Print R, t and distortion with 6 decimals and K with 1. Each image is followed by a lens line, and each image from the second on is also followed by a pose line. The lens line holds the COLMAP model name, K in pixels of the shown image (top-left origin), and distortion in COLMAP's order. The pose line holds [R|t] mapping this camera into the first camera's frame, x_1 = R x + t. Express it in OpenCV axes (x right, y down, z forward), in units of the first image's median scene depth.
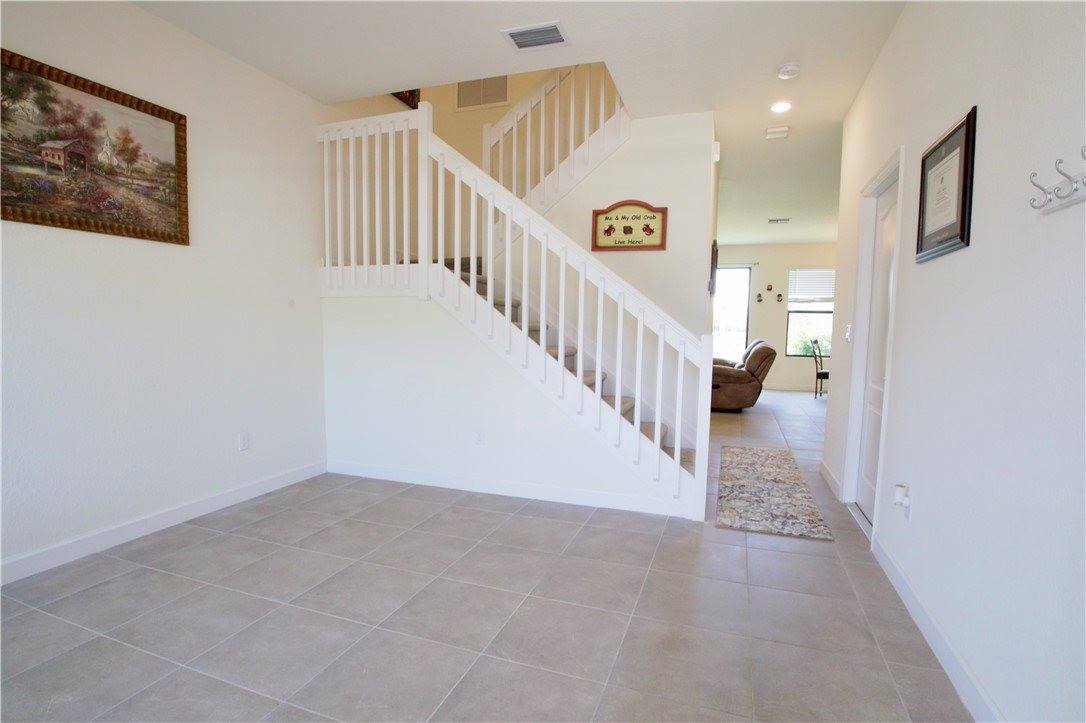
lens RADIAL K [[527.5, 0, 561.9], [0, 527.5, 371.7], [0, 0, 1]] dist [-0.001803, -0.000411]
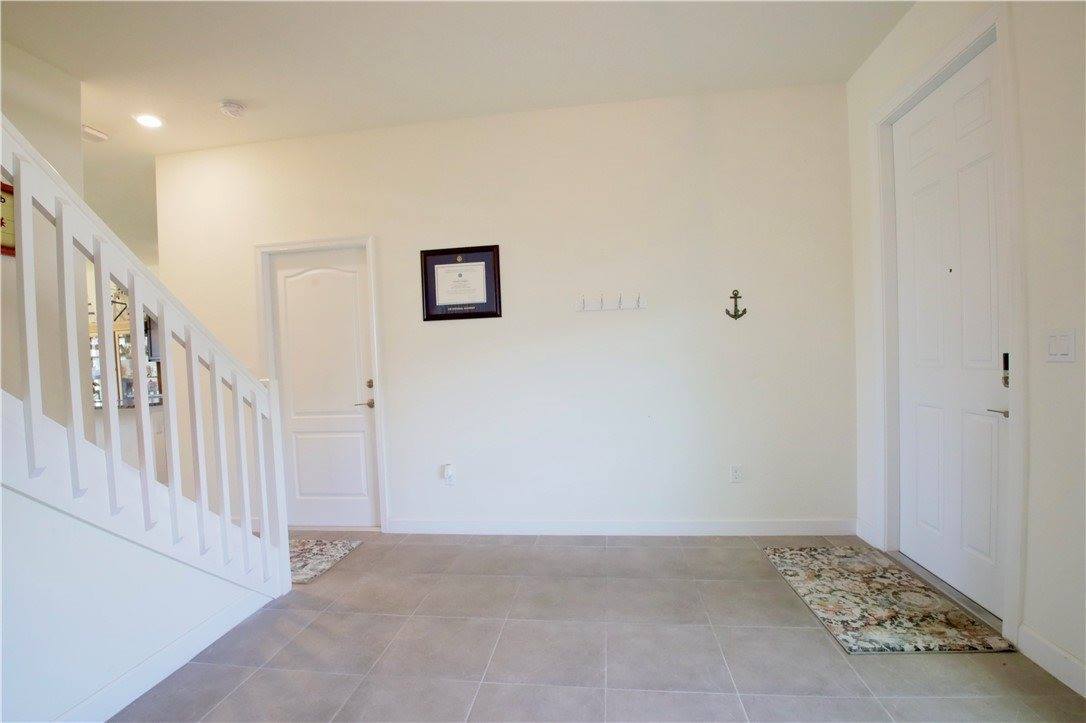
lens RADIAL K [[480.9, 0, 539.7], [0, 480.9, 371.6], [0, 0, 1]] dist [-0.036215, -0.003859]
pose [[-0.158339, -0.033446, 0.986818, -0.817596], [0.118695, 0.991534, 0.052651, -0.099220], [-0.980225, 0.125467, -0.153028, 0.972498]]
